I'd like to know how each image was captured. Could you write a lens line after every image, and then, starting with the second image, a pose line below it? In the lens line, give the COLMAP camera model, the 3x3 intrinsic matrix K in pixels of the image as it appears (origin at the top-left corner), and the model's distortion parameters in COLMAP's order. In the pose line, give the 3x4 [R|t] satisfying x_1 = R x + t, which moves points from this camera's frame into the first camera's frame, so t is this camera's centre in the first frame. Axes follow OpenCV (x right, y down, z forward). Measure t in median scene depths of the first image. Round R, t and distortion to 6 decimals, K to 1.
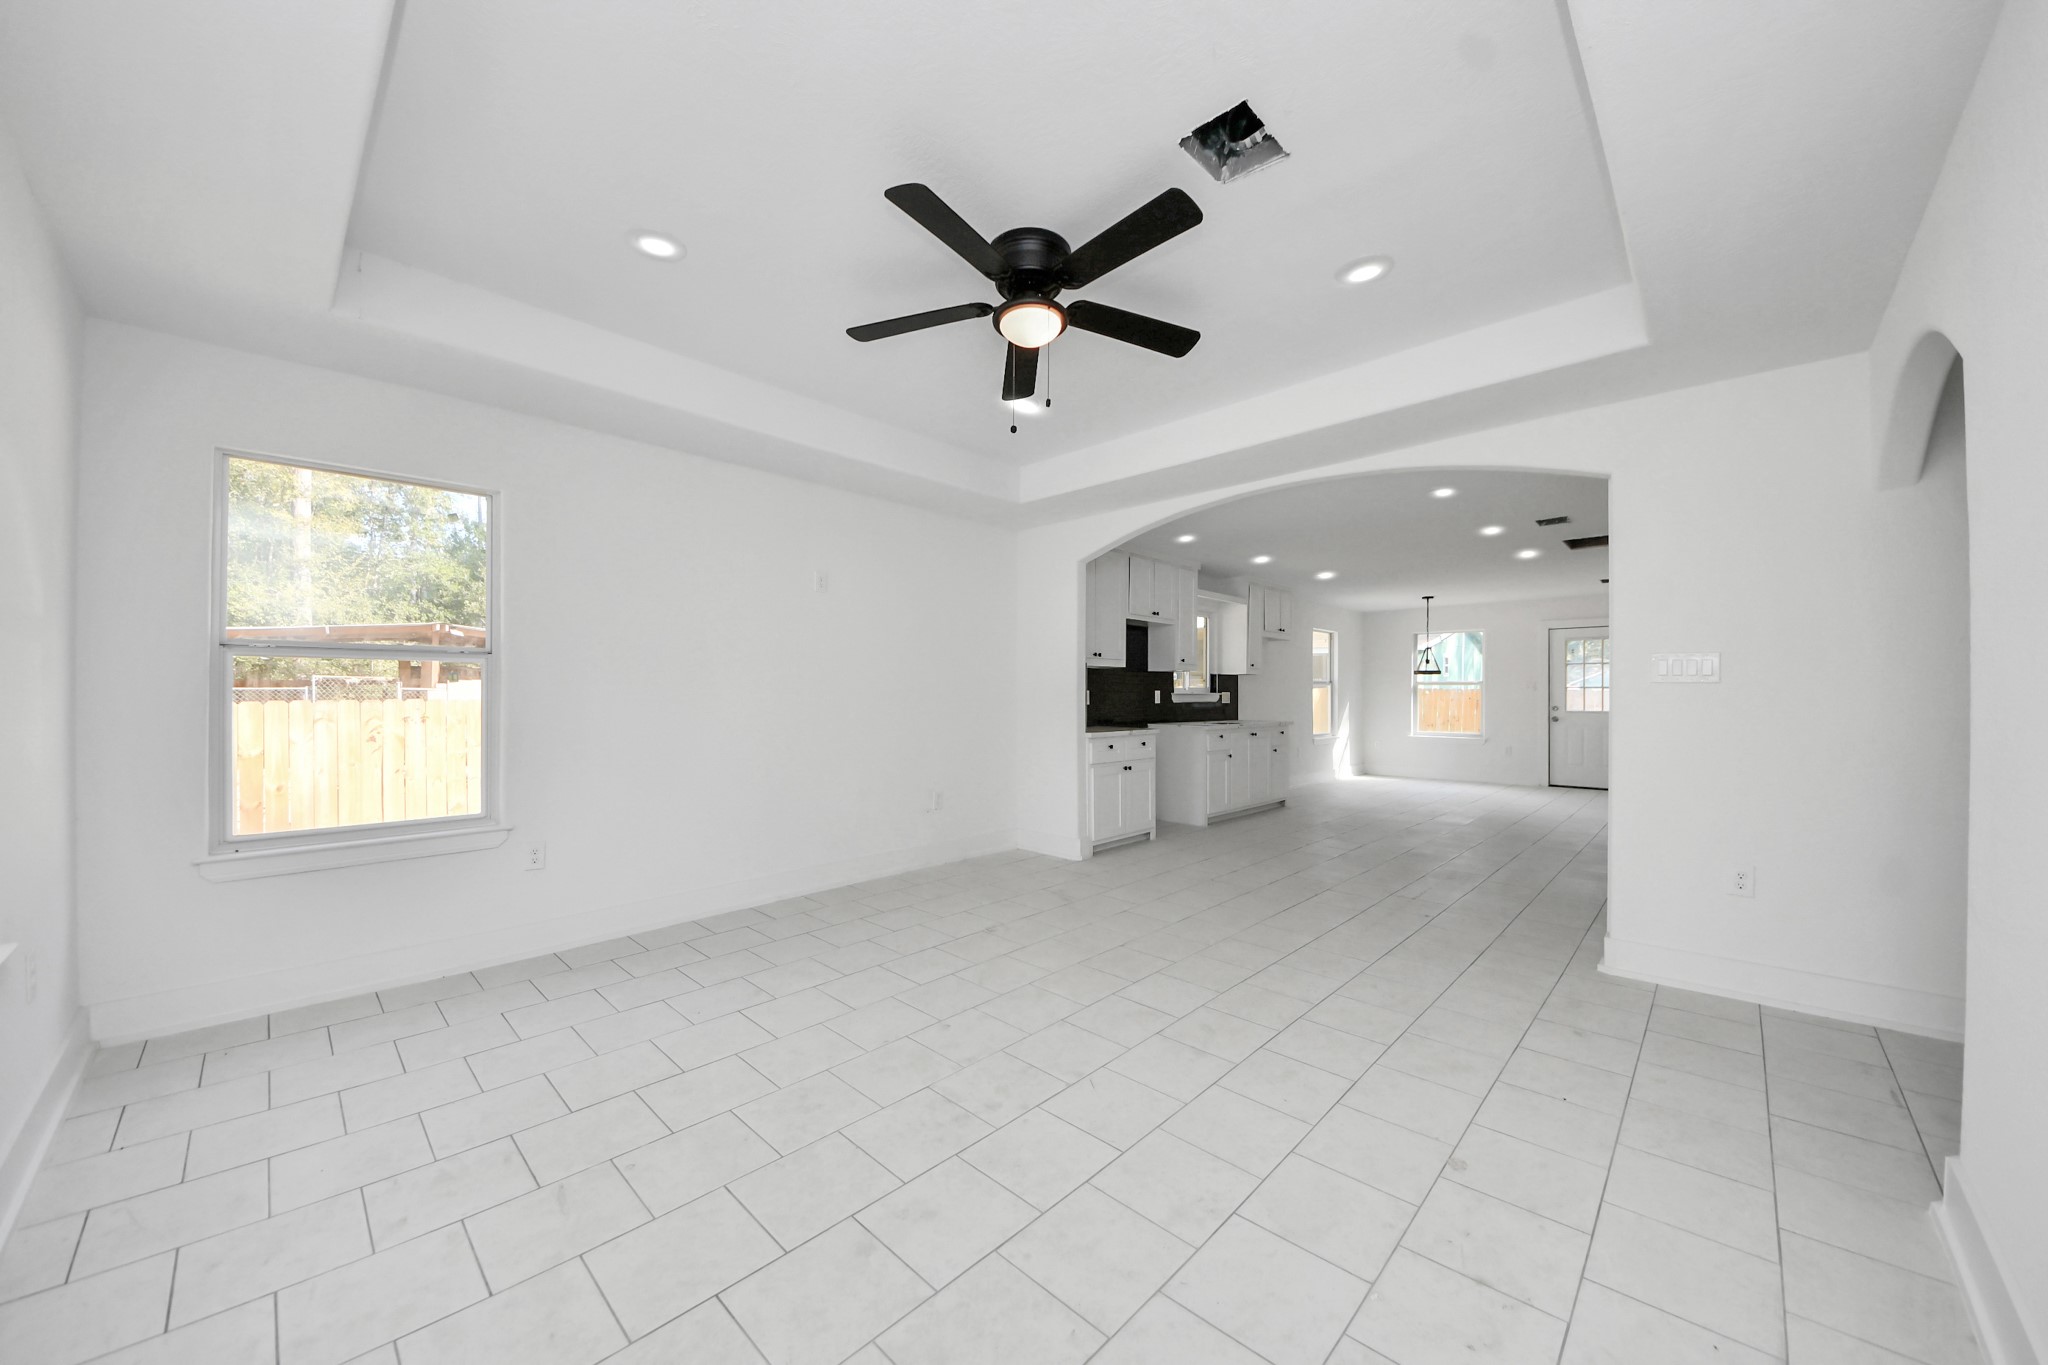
lens RADIAL K [[731.1, 0, 1021.9], [0, 731.1, 689.7], [0, 0, 1]] dist [0.008920, -0.001406]
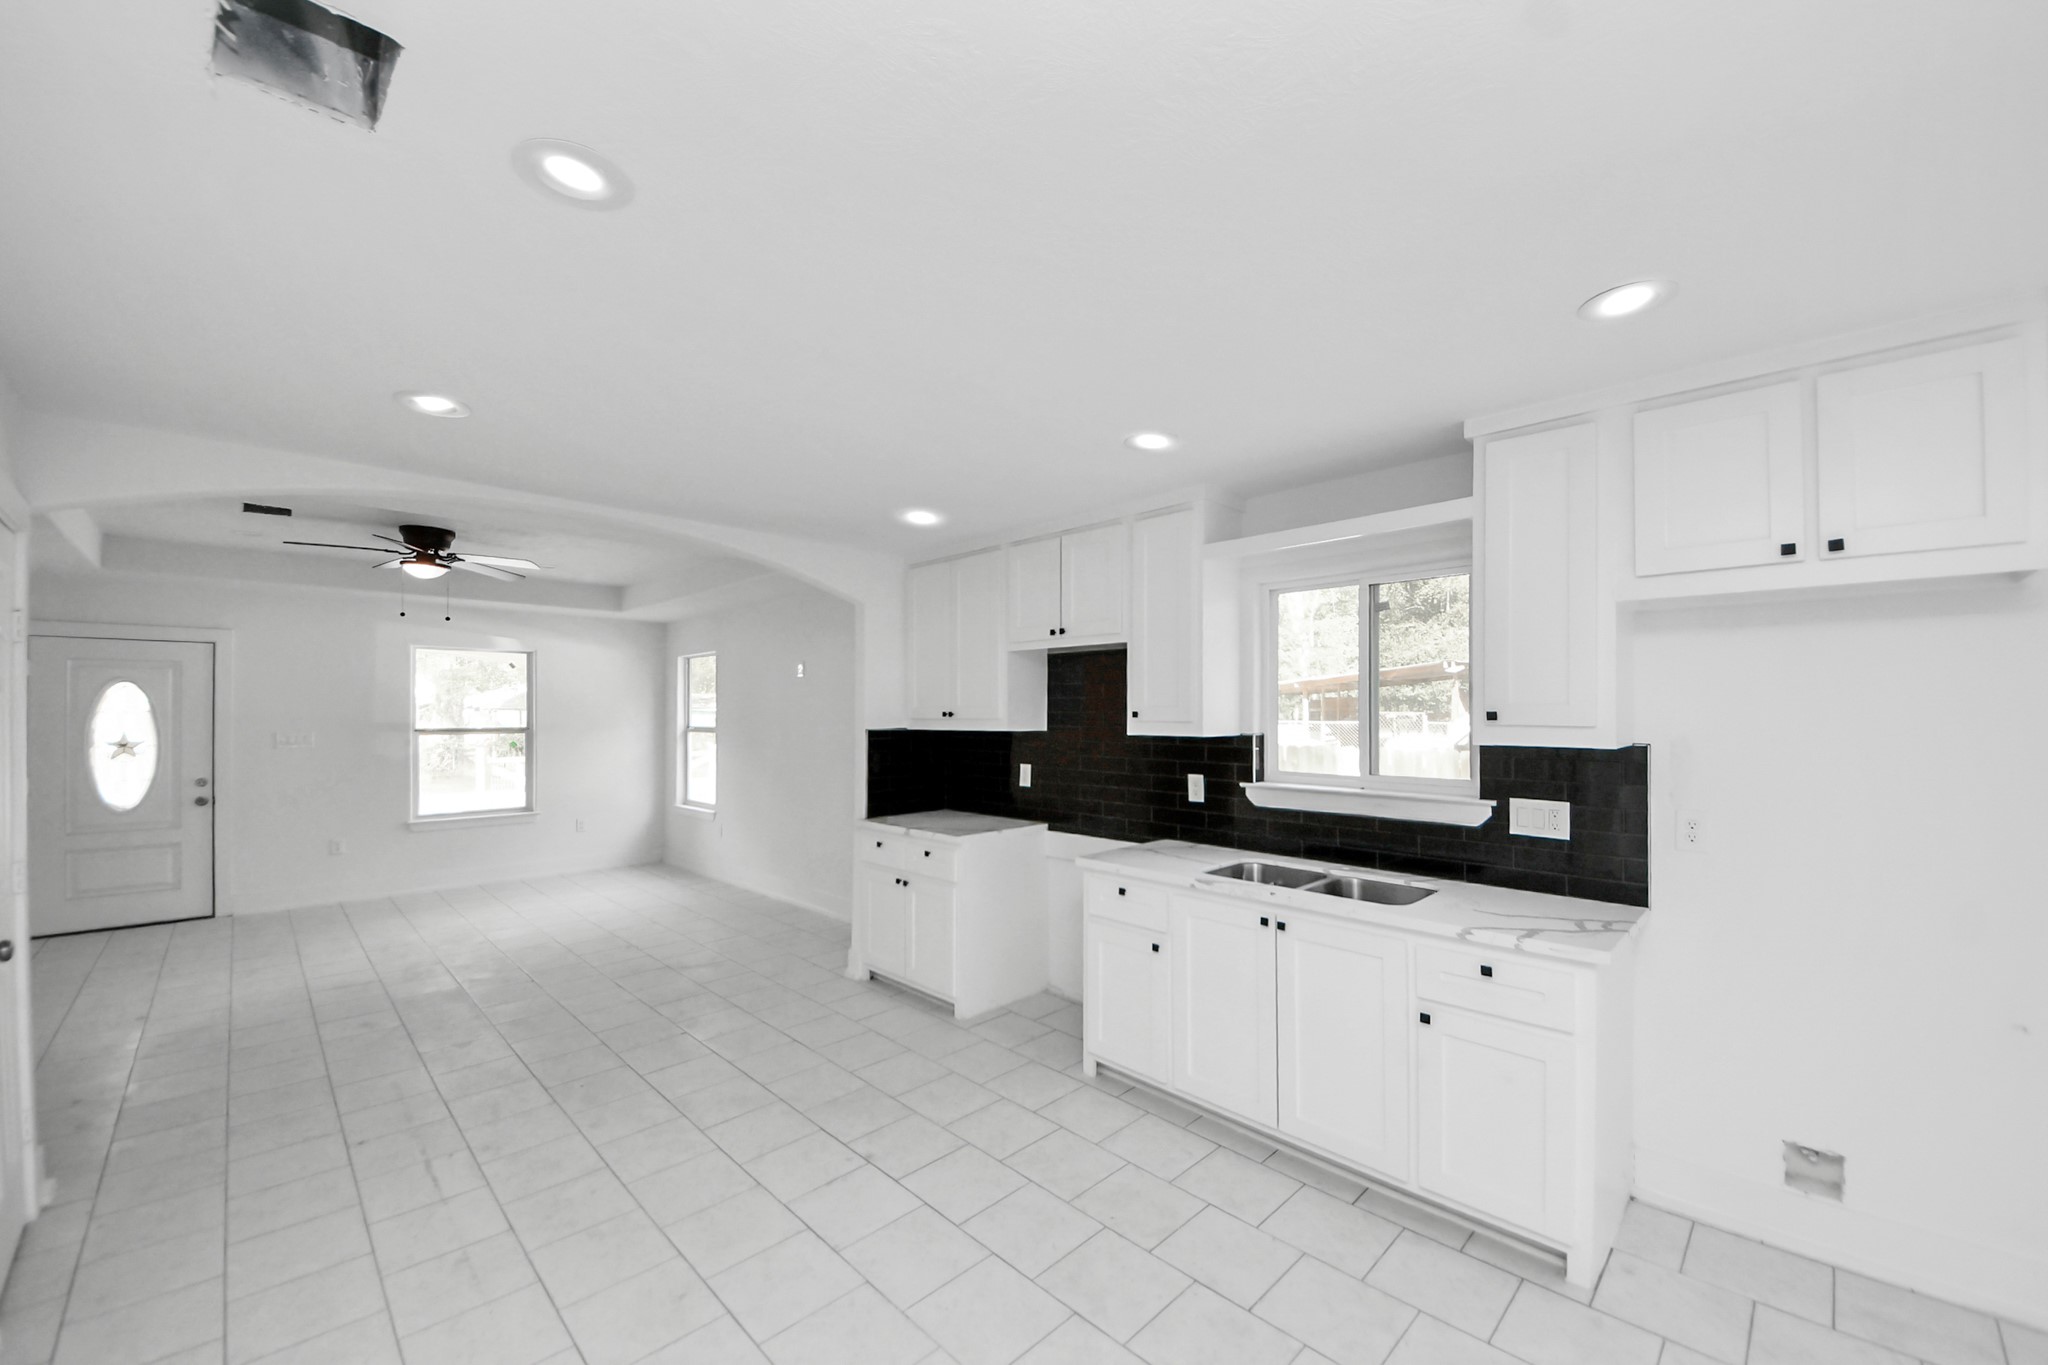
lens RADIAL K [[796.0, 0, 995.1], [0, 796.0, 701.0], [0, 0, 1]] dist [-0.006527, -0.000198]
pose [[-0.045026, -0.032619, -0.998453, 0.877682], [-0.004711, 0.999463, -0.032439, -0.037722], [0.998975, 0.003243, -0.045155, 1.112992]]
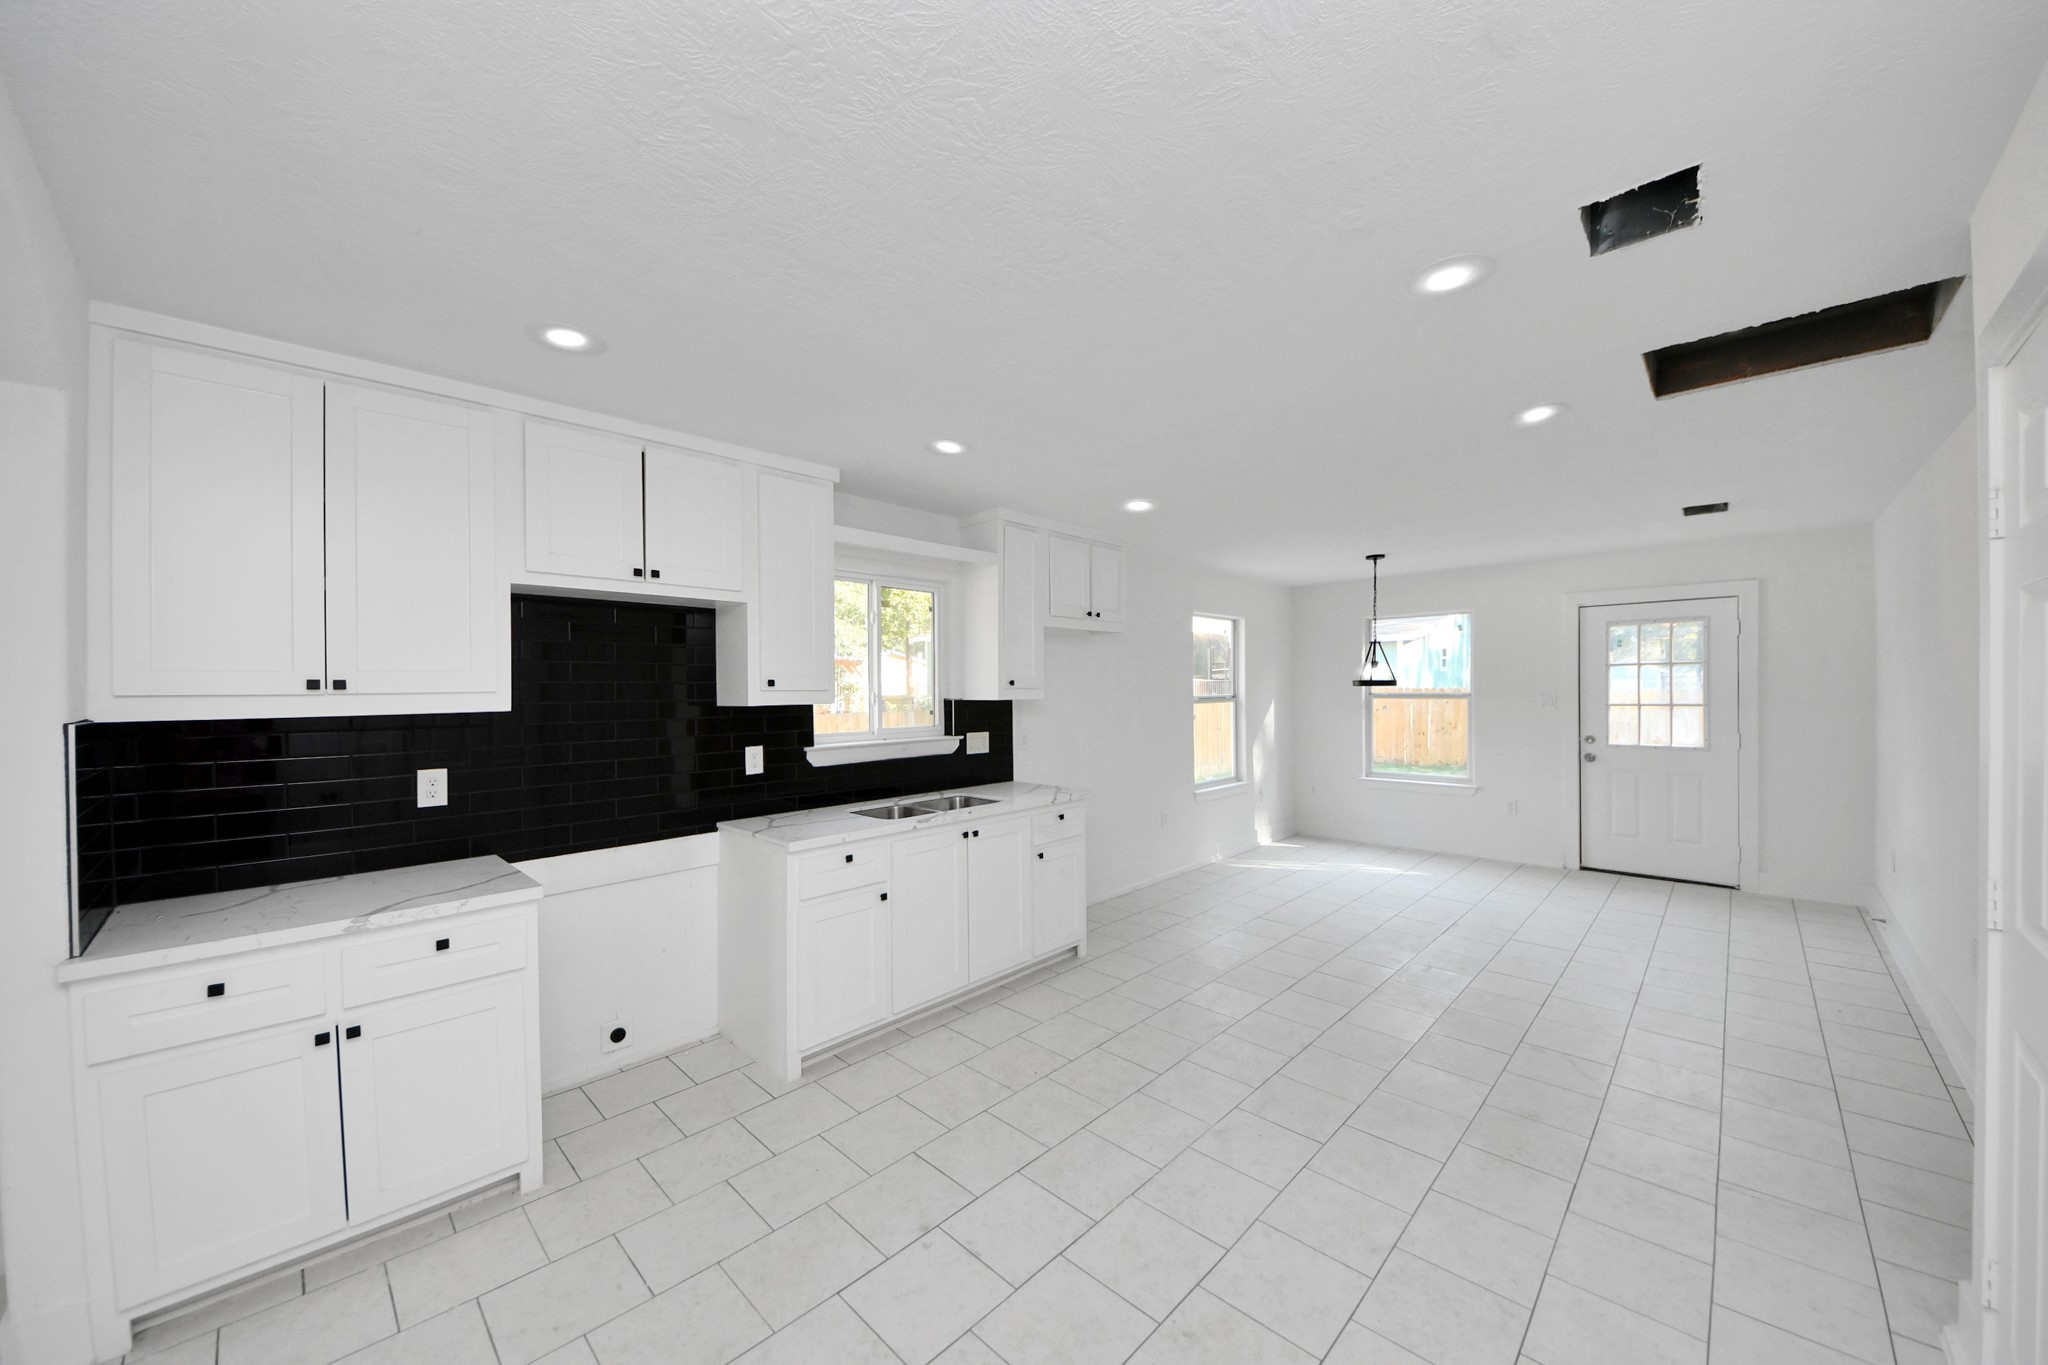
lens RADIAL K [[731.1, 0, 1029.6], [0, 731.1, 691.3], [0, 0, 1]] dist [0.008920, -0.001406]
pose [[0.999886, -0.015084, 0.000620, 0.447703], [0.015078, 0.999839, 0.009718, -0.044278], [-0.000767, -0.009707, 0.999953, 0.667039]]
